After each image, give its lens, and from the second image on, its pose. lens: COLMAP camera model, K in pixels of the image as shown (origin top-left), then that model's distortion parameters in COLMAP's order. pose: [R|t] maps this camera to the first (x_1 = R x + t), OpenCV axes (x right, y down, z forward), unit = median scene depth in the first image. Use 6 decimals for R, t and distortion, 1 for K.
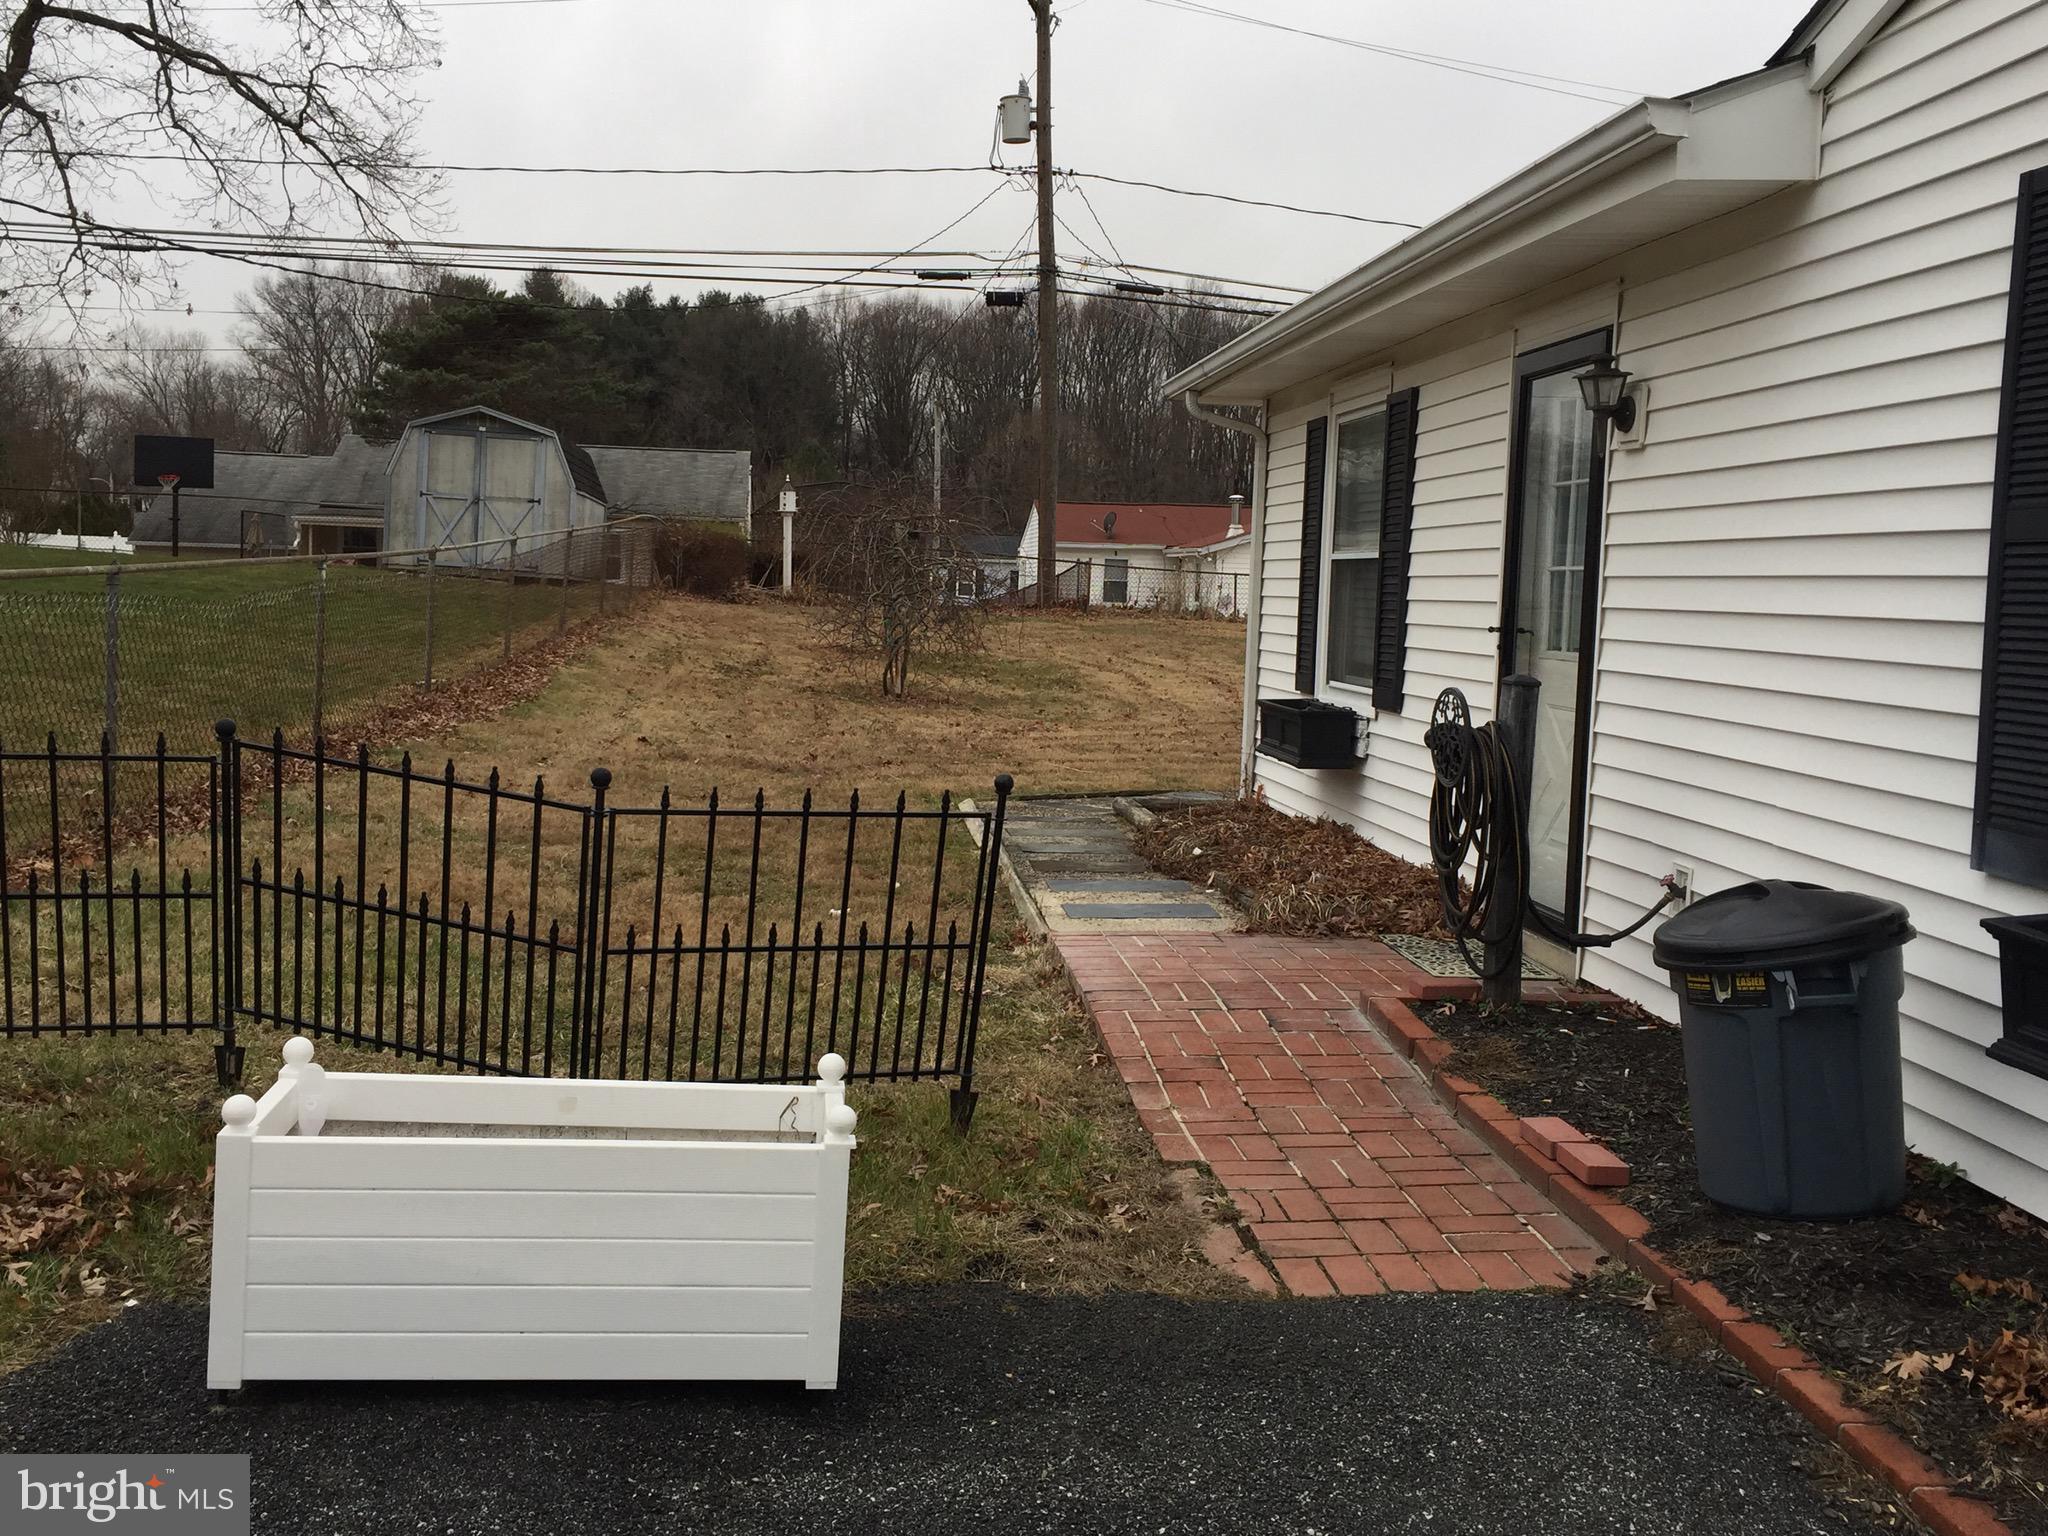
lens RADIAL K [[1950.7, 0, 1027.5], [0, 1950.7, 713.8], [0, 0, 1]] dist [0.000762, 0.178852]
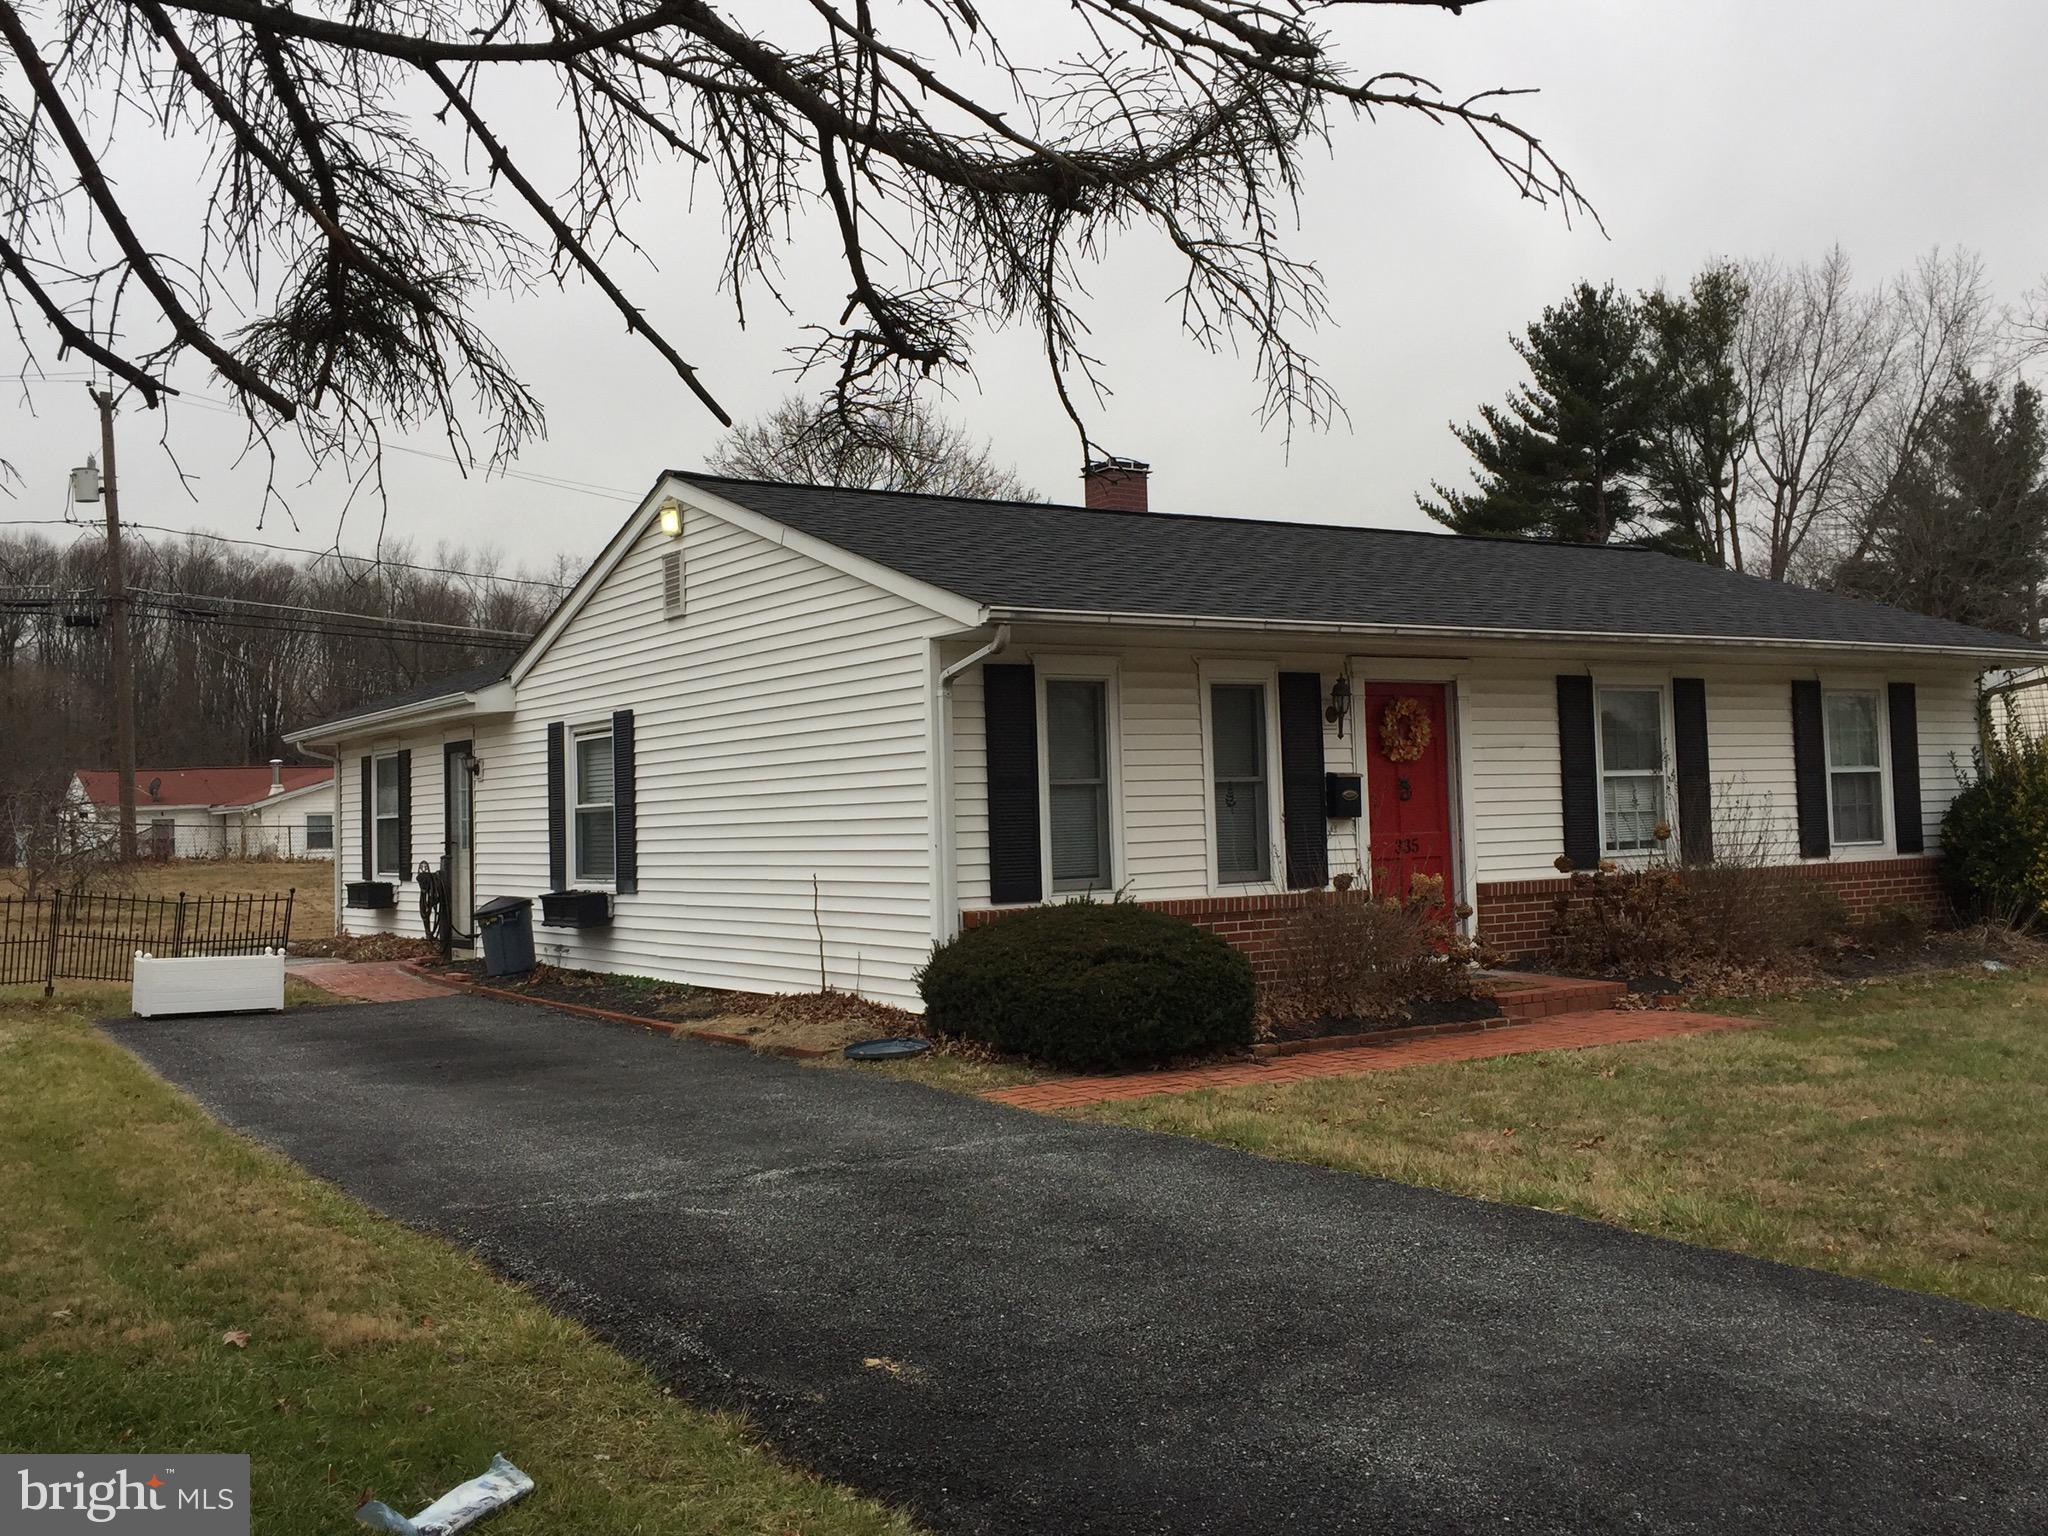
lens RADIAL K [[1950.7, 0, 1027.5], [0, 1950.7, 713.8], [0, 0, 1]] dist [0.000762, 0.178852]
pose [[0.883376, -0.033507, 0.467465, -0.283647], [0.088960, 0.991295, -0.097055, 0.105752], [-0.460144, 0.127322, 0.878667, -1.644802]]
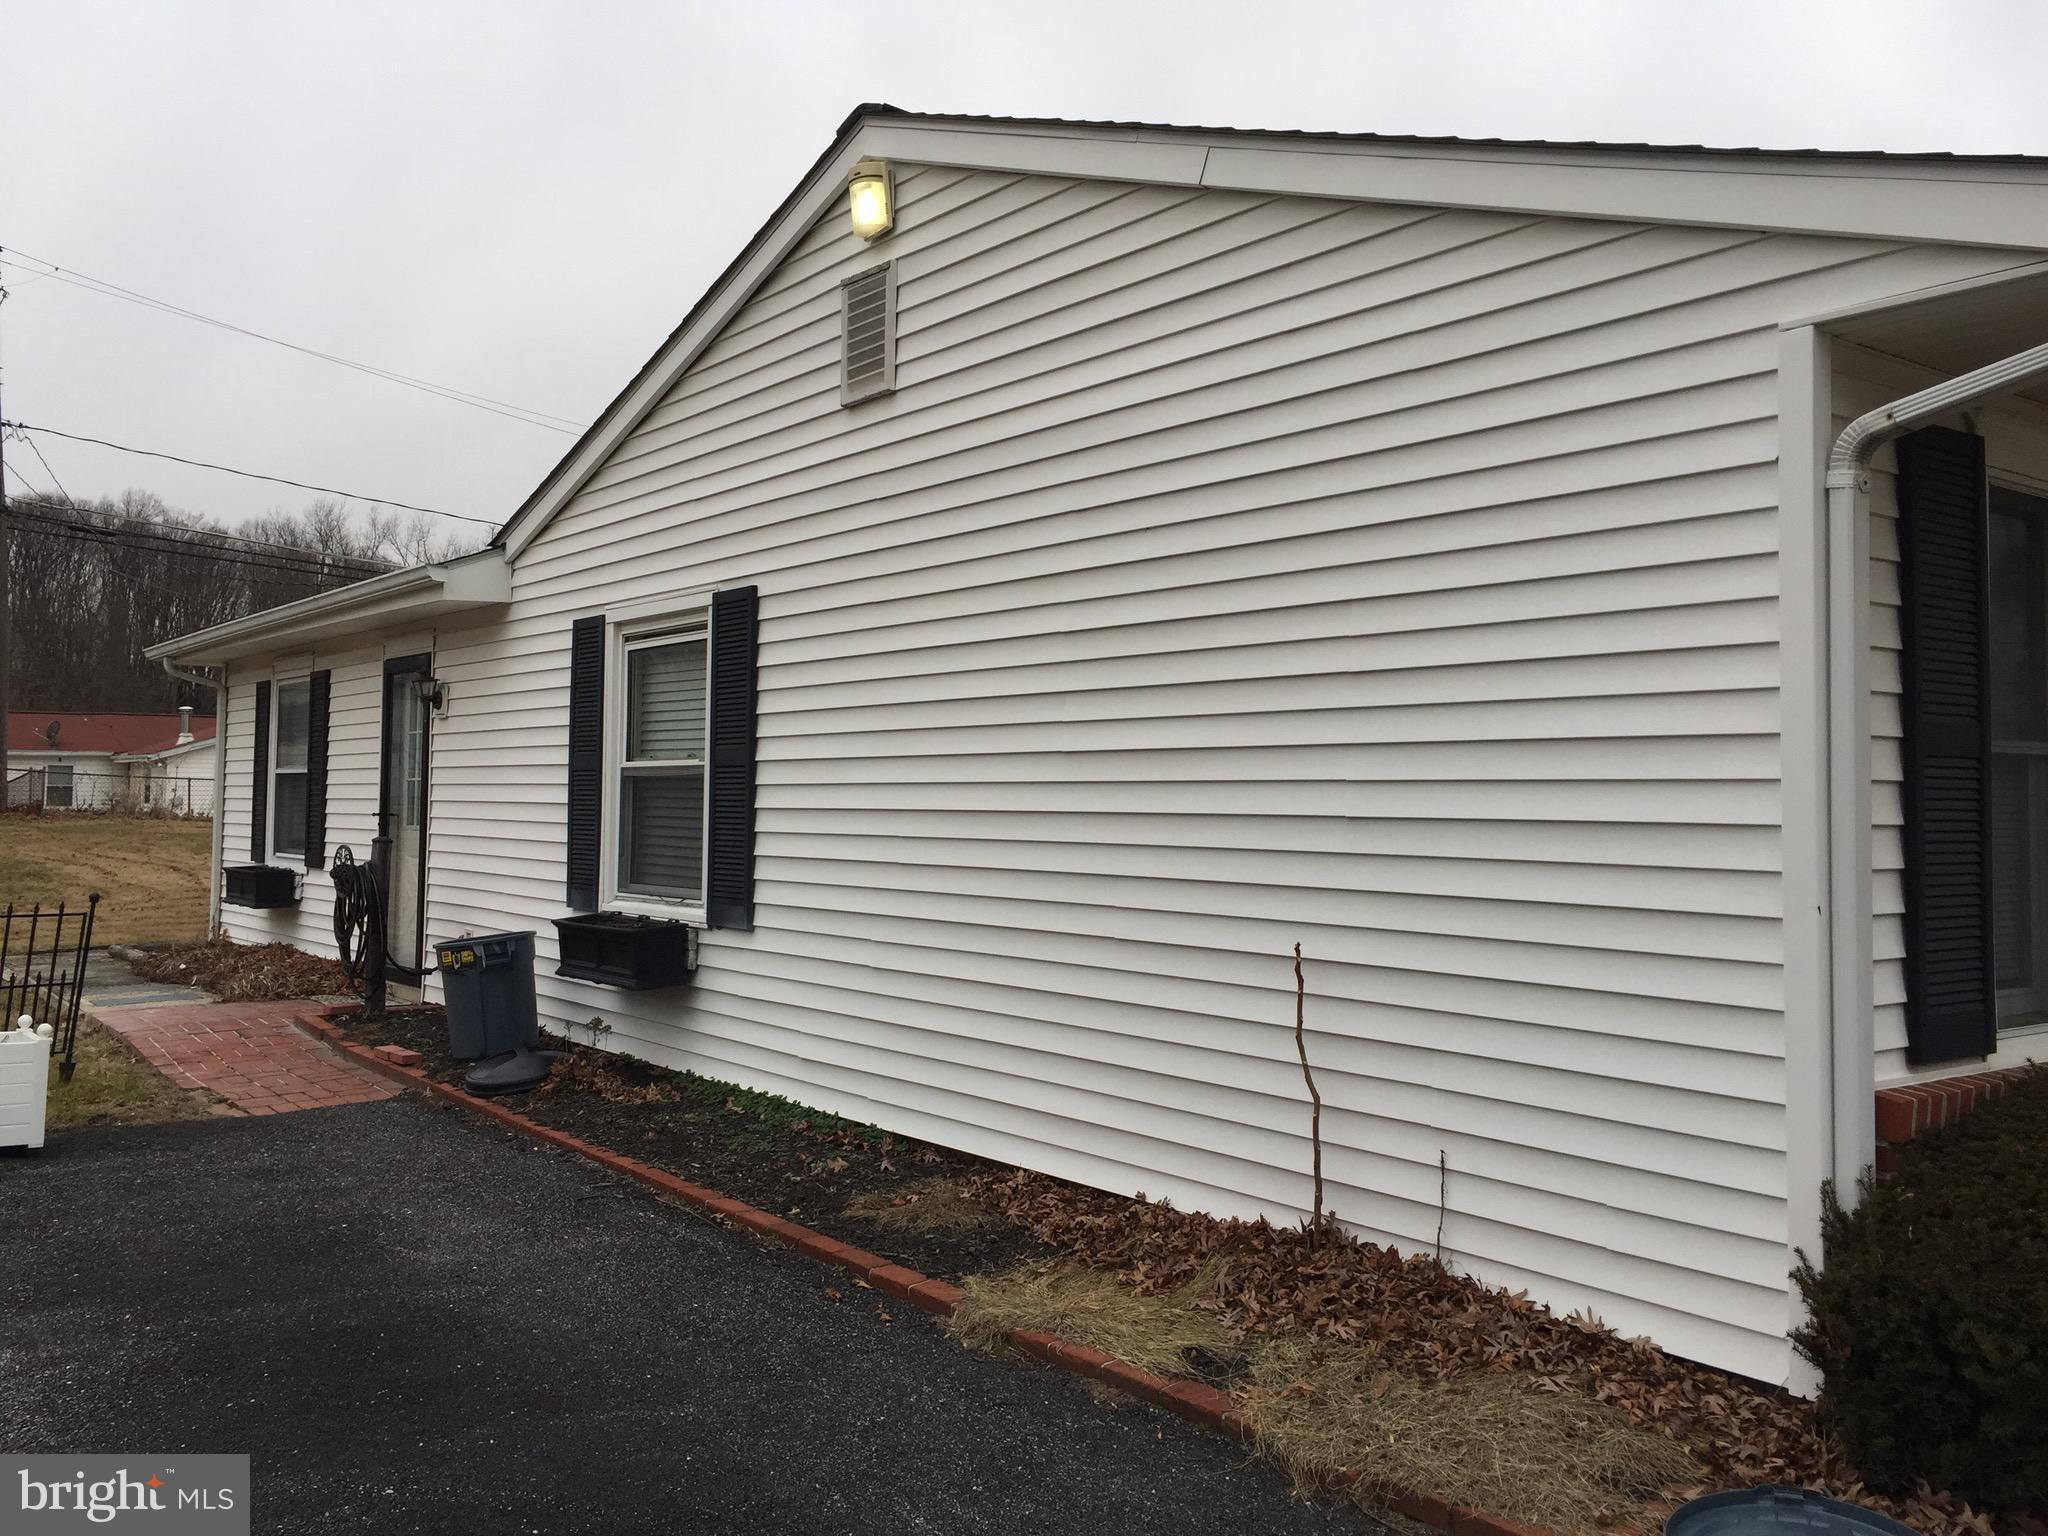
lens RADIAL K [[1742.4, 0, 1019.9], [0, 1742.4, 721.8], [0, 0, 1]] dist [0.071527, -0.085160]
pose [[0.851917, -0.002070, 0.523674, -0.085134], [0.053605, 0.995084, -0.083272, 0.032917], [-0.520927, 0.099012, 0.847839, -0.585072]]
